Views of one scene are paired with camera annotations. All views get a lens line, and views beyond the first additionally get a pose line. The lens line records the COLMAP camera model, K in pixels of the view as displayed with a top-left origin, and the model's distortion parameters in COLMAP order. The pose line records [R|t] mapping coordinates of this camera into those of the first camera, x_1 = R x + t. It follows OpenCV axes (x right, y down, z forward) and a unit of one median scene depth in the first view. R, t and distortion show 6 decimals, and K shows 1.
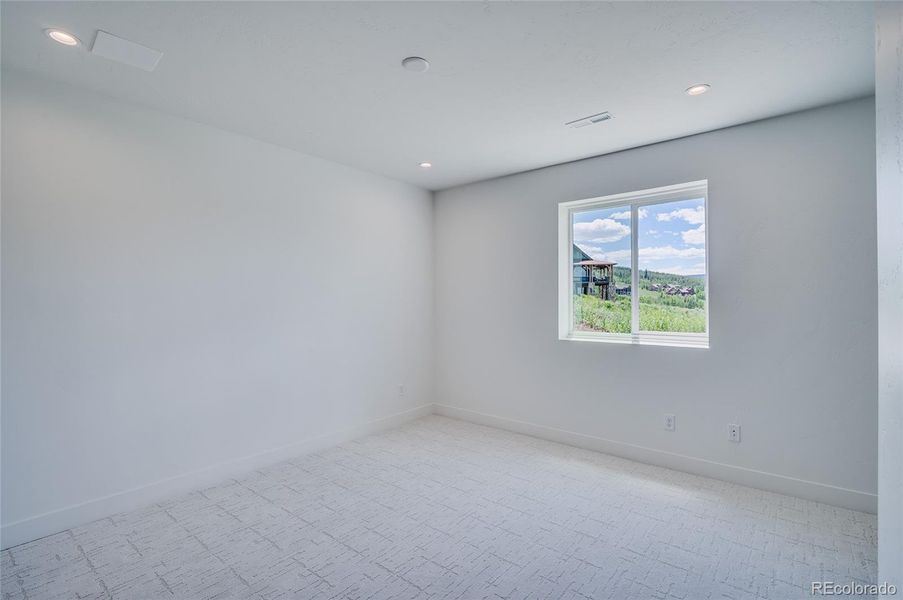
lens RADIAL K [[437.6, 0, 456.0], [0, 437.6, 298.1], [0, 0, 1]] dist [-0.004315, -0.000741]
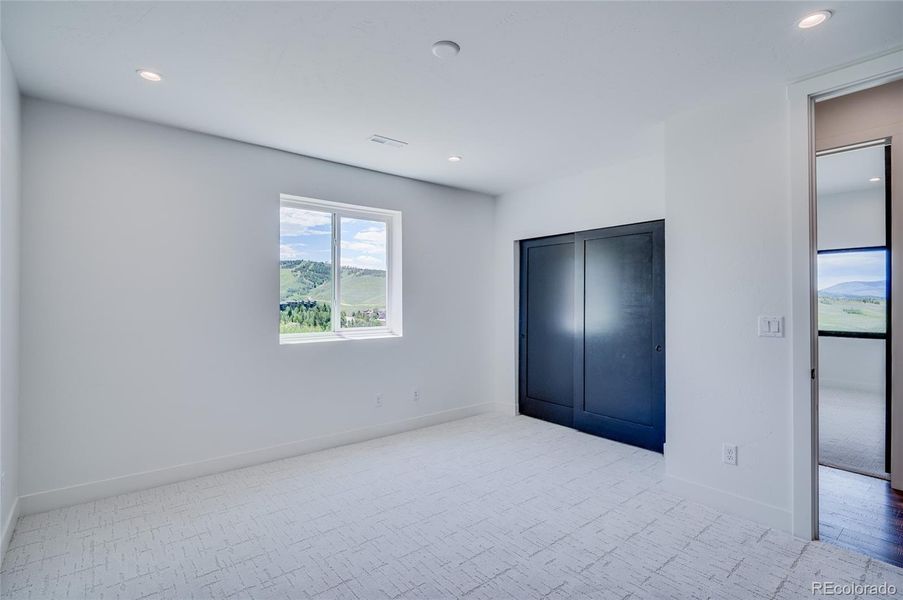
lens RADIAL K [[437.6, 0, 462.3], [0, 437.6, 299.8], [0, 0, 1]] dist [-0.004315, -0.000741]
pose [[0.160994, 0.002360, 0.986952, -0.656367], [-0.005419, 0.999984, -0.001508, 0.001402], [-0.986940, -0.005105, 0.161005, 0.535583]]
